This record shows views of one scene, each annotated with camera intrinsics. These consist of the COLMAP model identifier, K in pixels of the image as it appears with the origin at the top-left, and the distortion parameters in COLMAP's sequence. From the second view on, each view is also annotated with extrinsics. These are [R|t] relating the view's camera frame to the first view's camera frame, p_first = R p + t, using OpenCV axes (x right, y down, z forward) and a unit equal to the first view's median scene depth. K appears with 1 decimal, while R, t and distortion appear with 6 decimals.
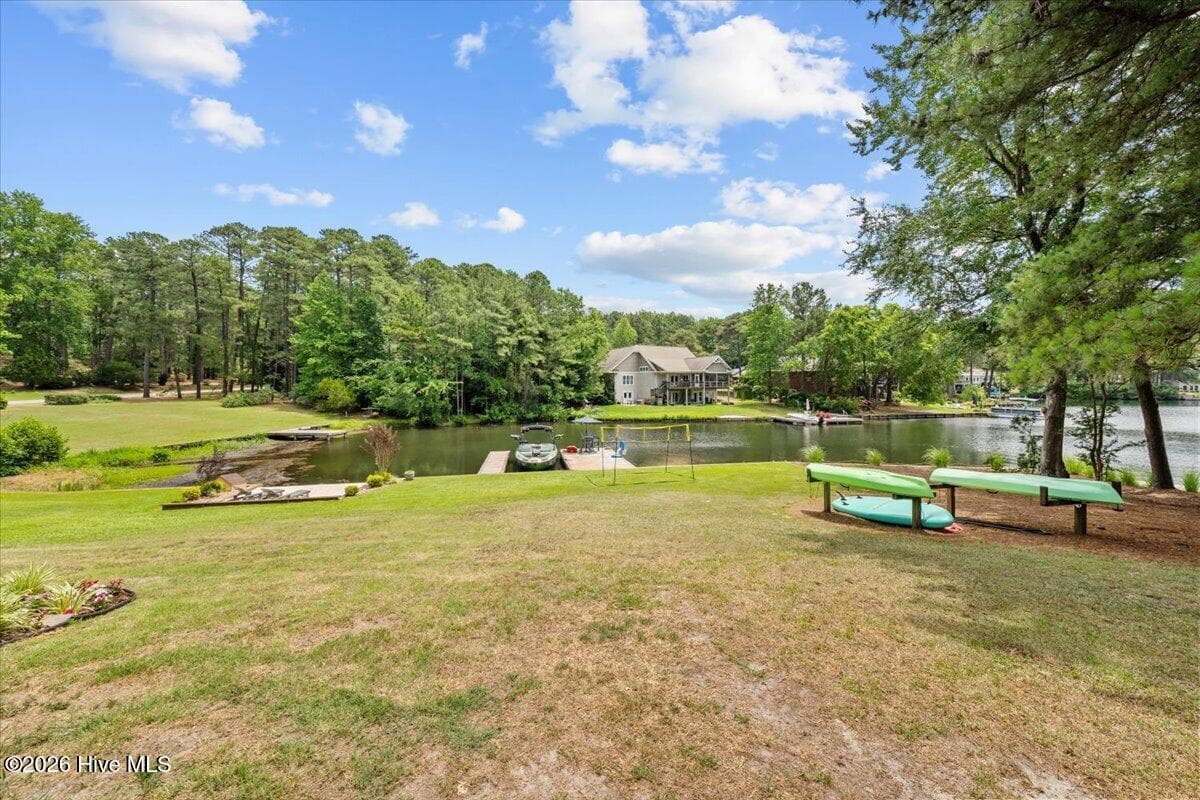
lens RADIAL K [[409.5, 0, 597.0], [0, 409.5, 393.3], [0, 0, 1]] dist [-0.000487, -0.000021]
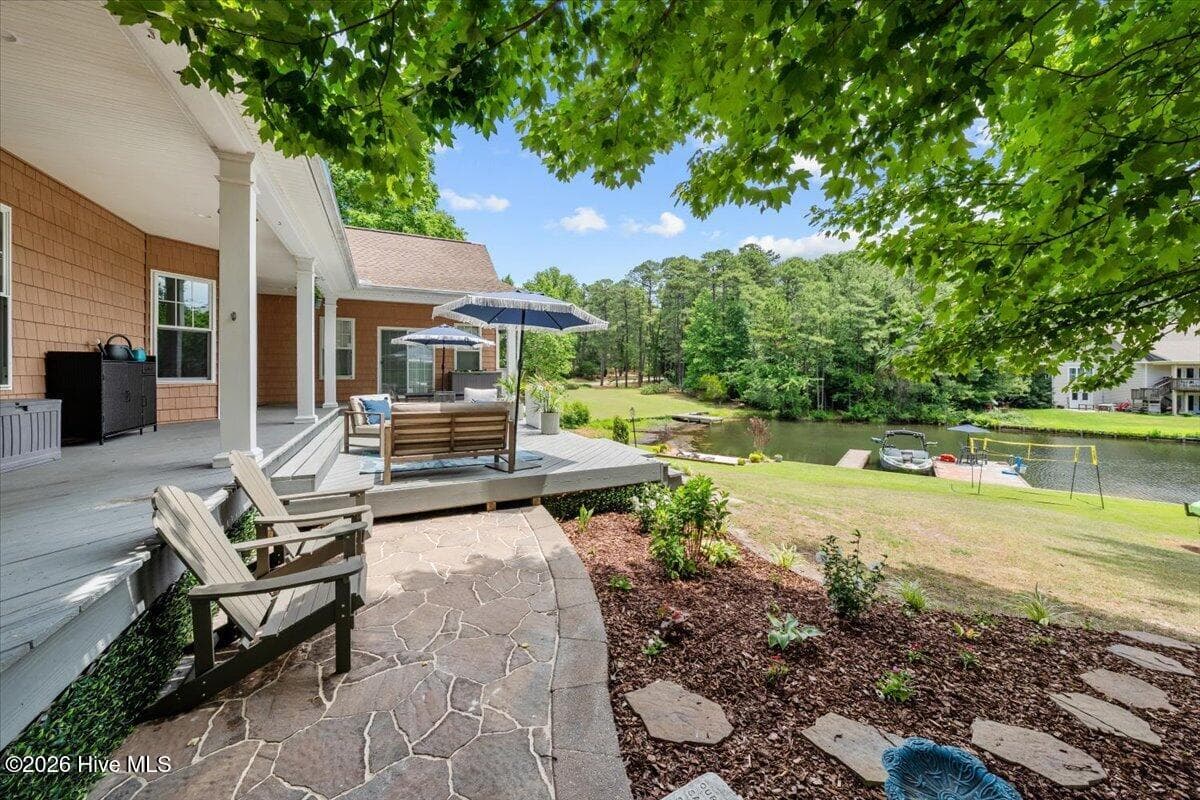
lens RADIAL K [[421.5, 0, 591.2], [0, 421.5, 379.1], [0, 0, 1]] dist [-0.000679, -0.000050]
pose [[0.681309, 0.010542, -0.731920, 0.044028], [-0.014901, 0.999889, 0.000531, -0.016940], [0.731844, 0.010545, 0.681390, -0.132445]]
